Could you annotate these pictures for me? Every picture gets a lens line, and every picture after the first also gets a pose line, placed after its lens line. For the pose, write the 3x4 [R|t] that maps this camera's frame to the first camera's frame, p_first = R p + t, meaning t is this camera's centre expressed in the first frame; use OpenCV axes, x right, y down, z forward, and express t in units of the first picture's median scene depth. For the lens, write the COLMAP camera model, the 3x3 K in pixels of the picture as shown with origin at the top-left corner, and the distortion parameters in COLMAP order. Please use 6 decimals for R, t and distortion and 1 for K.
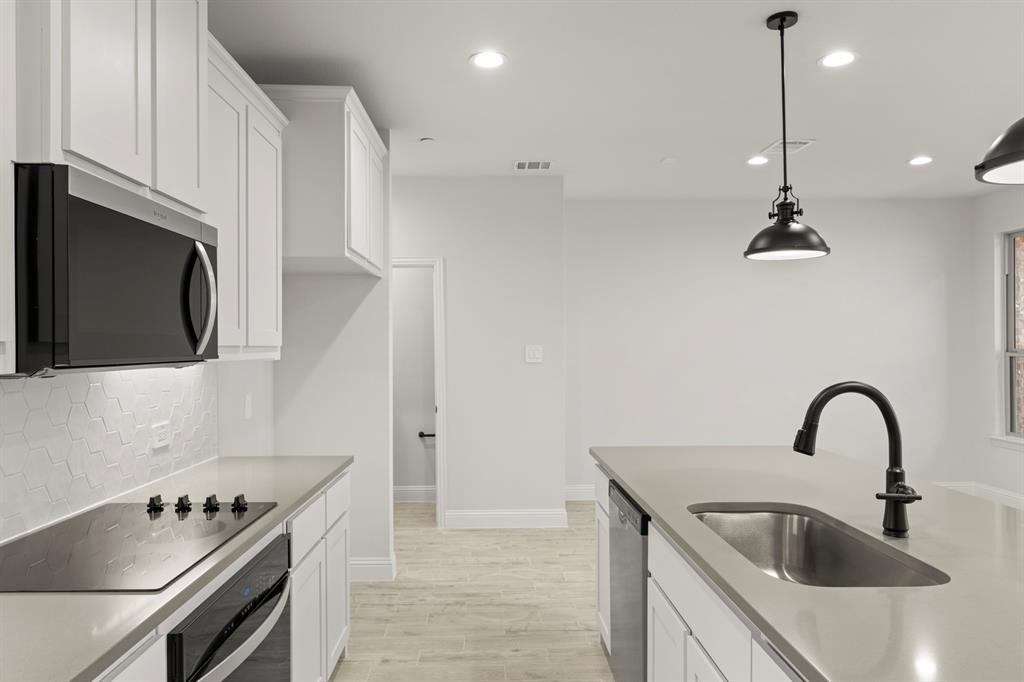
lens RADIAL K [[717.6, 0, 512.0], [0, 717.6, 341.0], [0, 0, 1]] dist [0.061161, -0.000496]
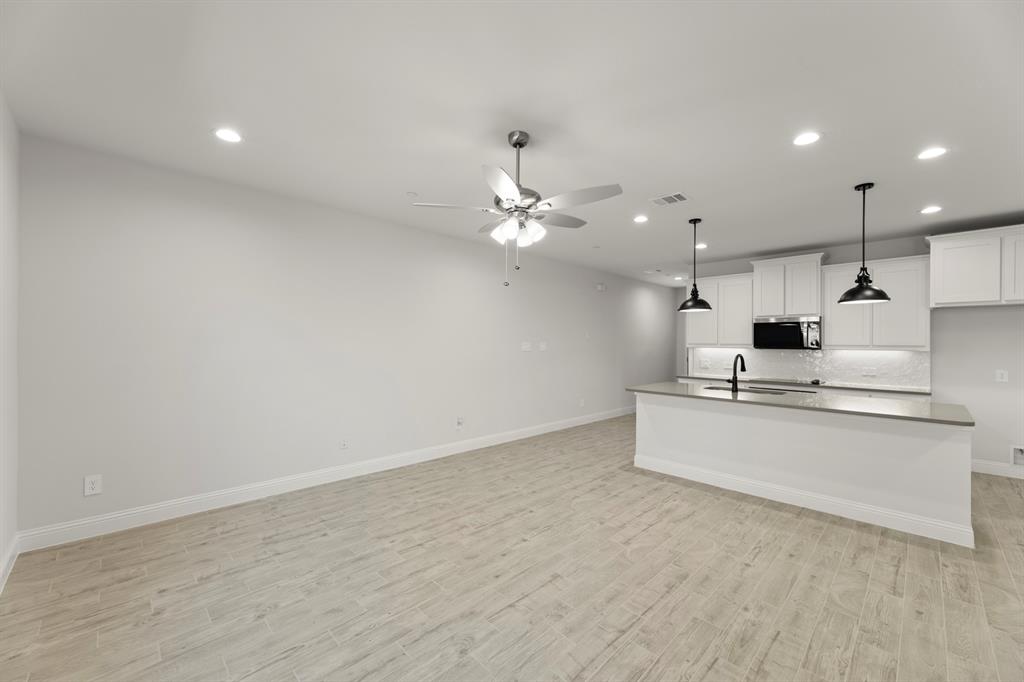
lens RADIAL K [[401.5, 0, 514.1], [0, 401.5, 343.2], [0, 0, 1]] dist [0.001707, -0.000026]
pose [[-0.757189, 0.000196, -0.653195, 0.993626], [0.002573, 0.999993, -0.002683, -0.000433], [0.653190, -0.003712, -0.757185, 0.674407]]
